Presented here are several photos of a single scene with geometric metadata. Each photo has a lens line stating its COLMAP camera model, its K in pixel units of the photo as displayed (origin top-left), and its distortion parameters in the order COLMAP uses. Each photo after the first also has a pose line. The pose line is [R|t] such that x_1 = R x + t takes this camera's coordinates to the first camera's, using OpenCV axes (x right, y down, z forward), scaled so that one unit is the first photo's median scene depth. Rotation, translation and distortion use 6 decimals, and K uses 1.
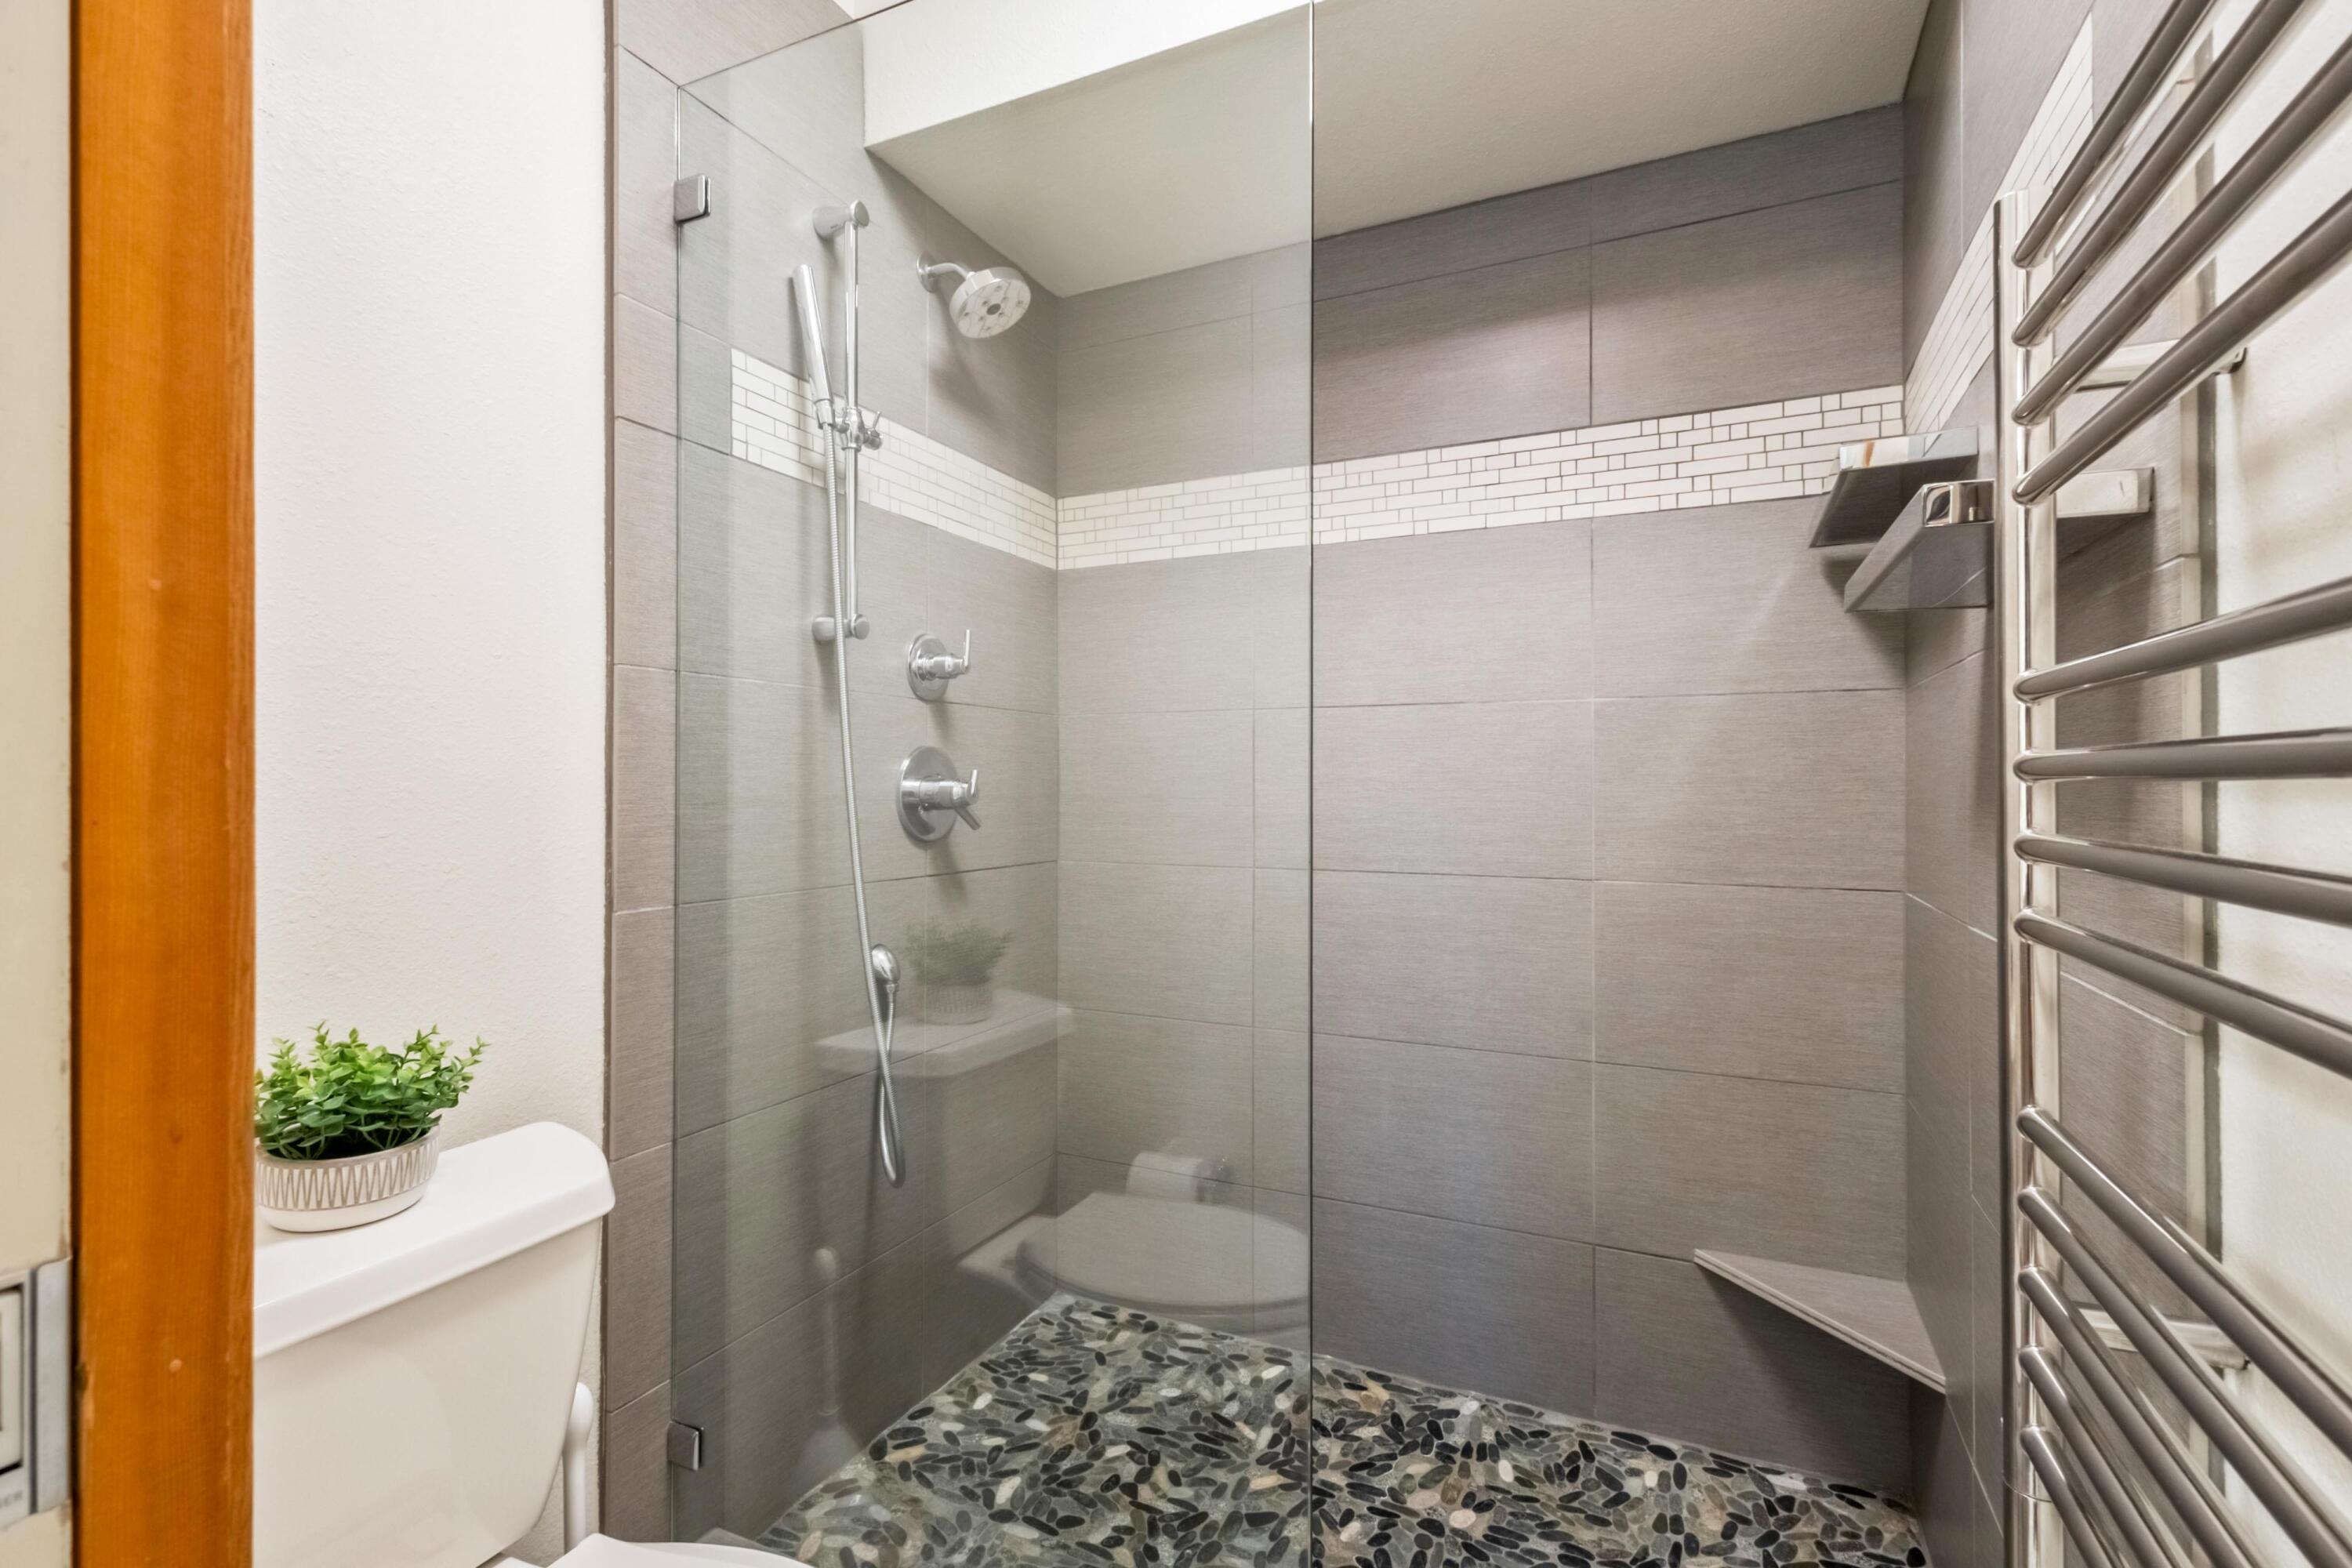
lens RADIAL K [[1083.5, 0, 1173.1], [0, 1083.5, 775.3], [0, 0, 1]] dist [0.014428, -0.004940]
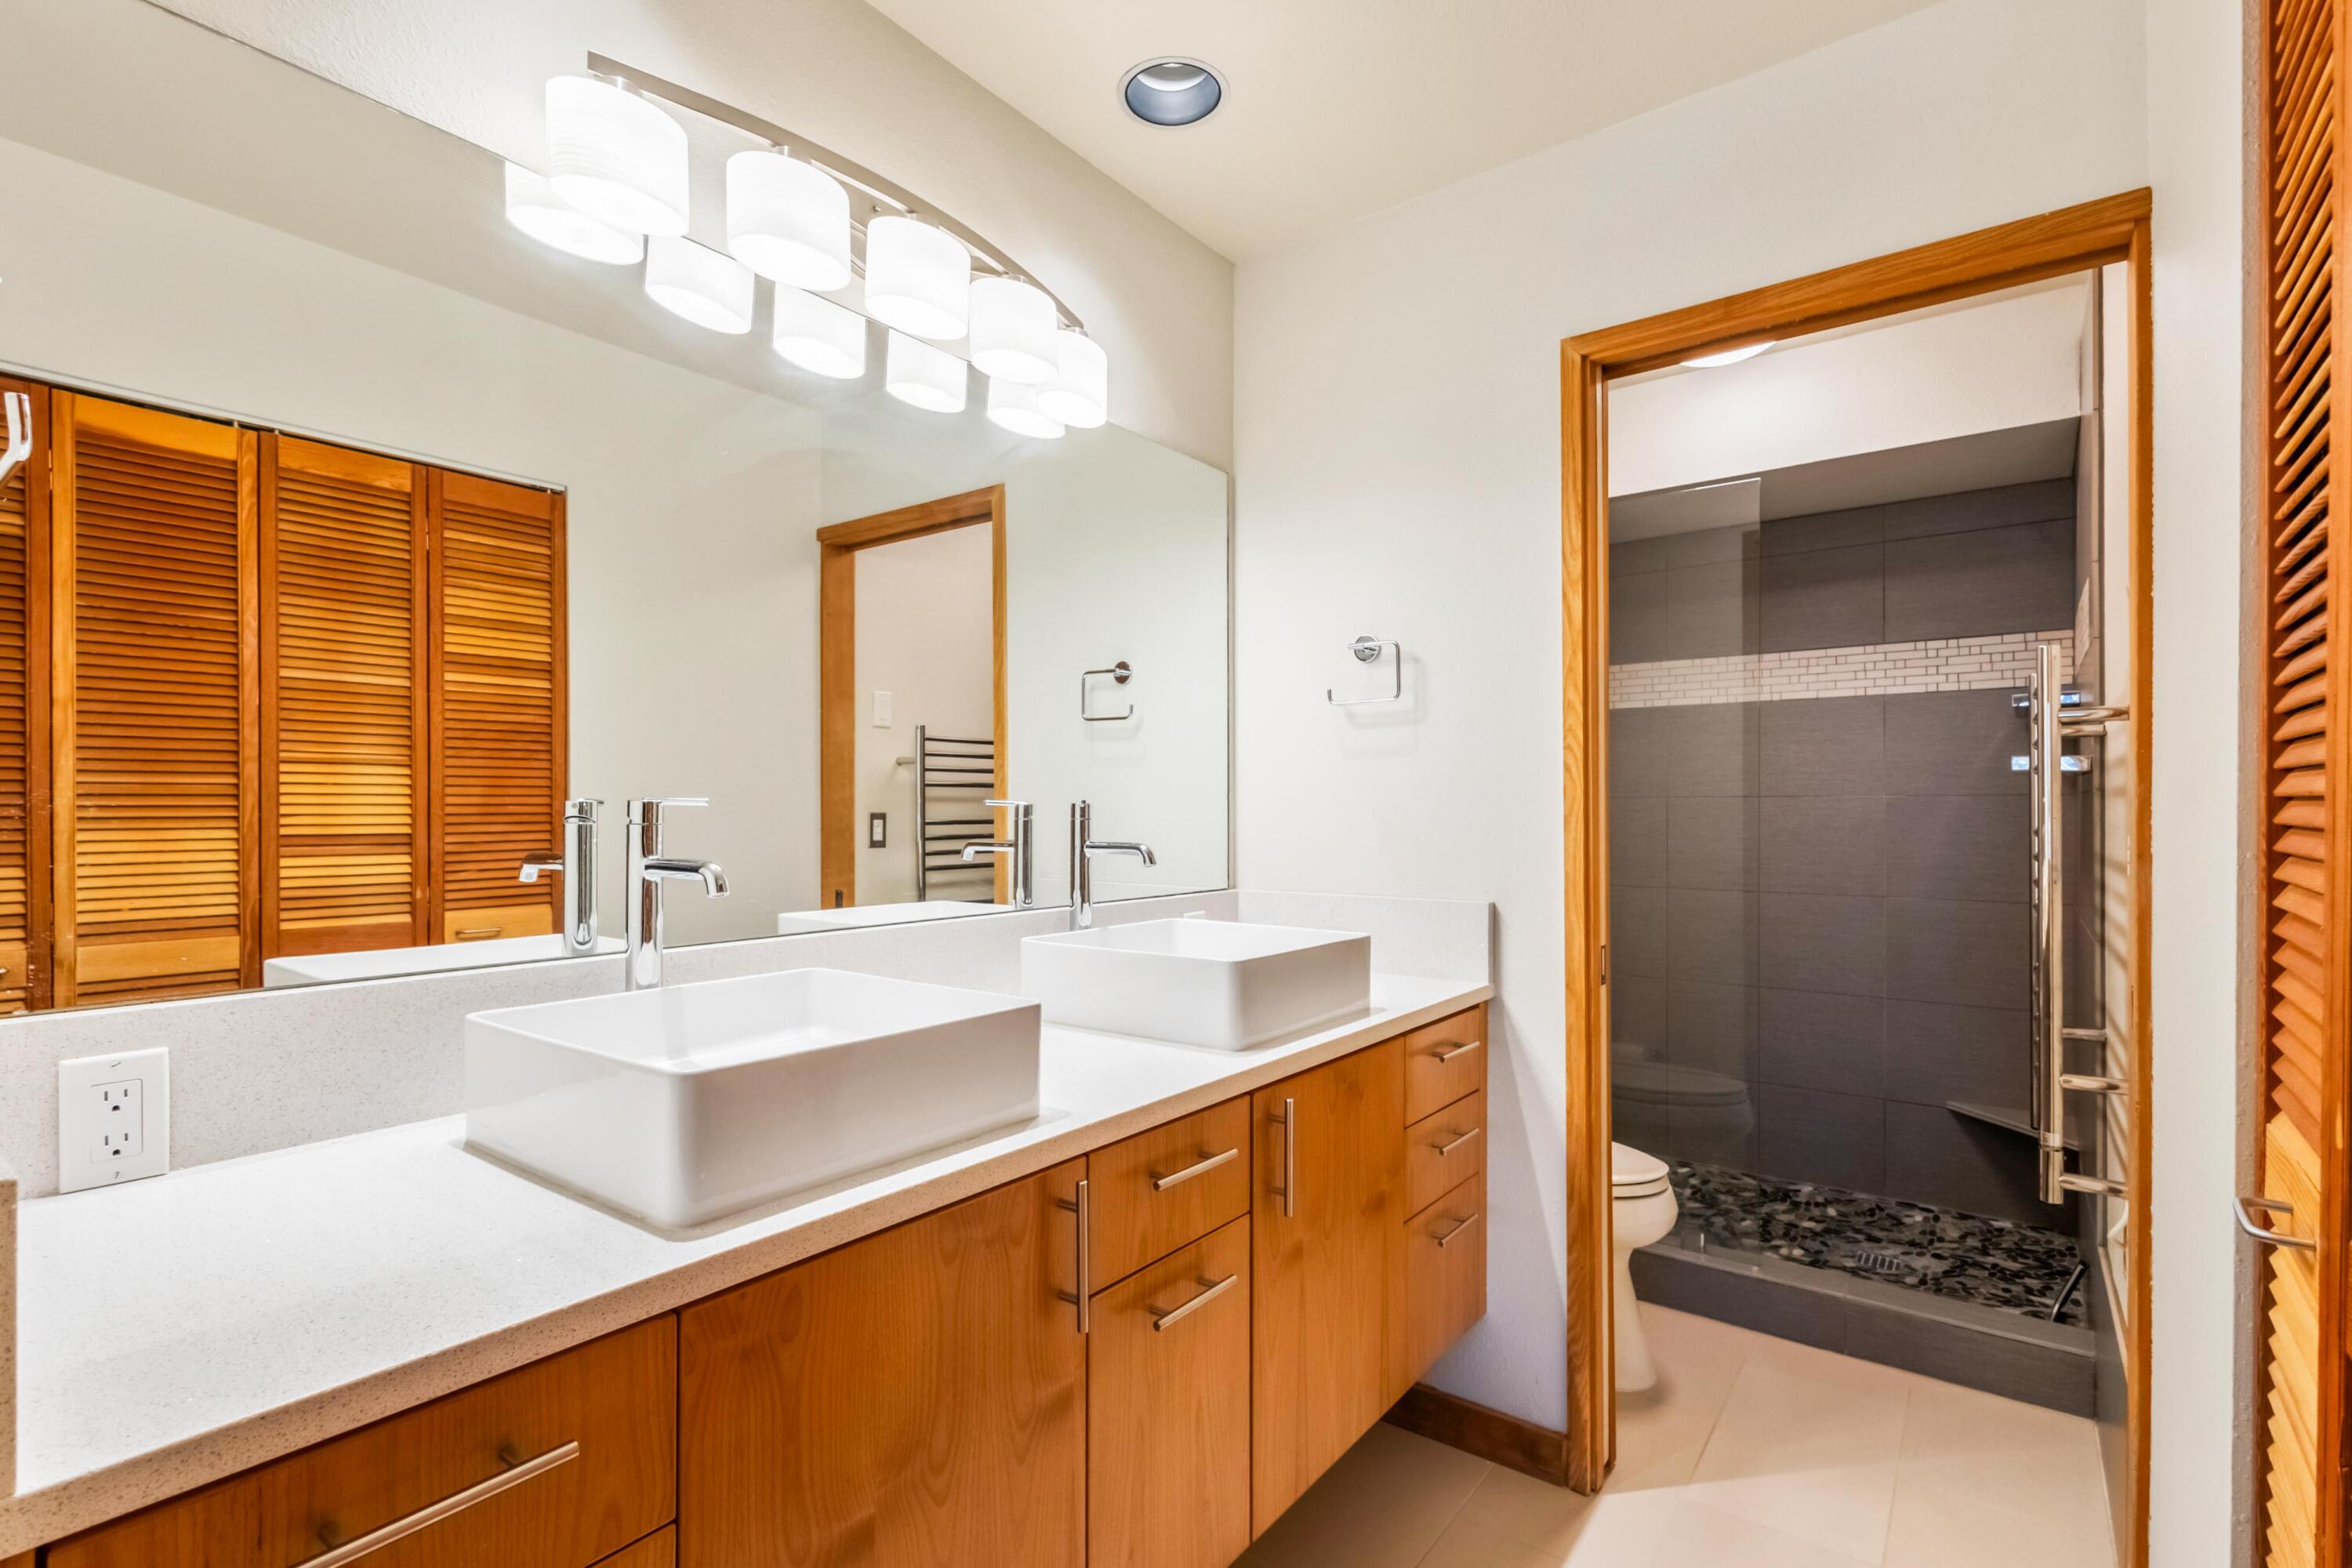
lens RADIAL K [[1083.5, 0, 1180.8], [0, 1083.5, 808.8], [0, 0, 1]] dist [0.014428, -0.004940]
pose [[0.979738, 0.002007, -0.200273, -0.408451], [-0.001715, 0.999997, 0.001635, -0.052162], [0.200275, -0.001258, 0.979739, -1.035741]]
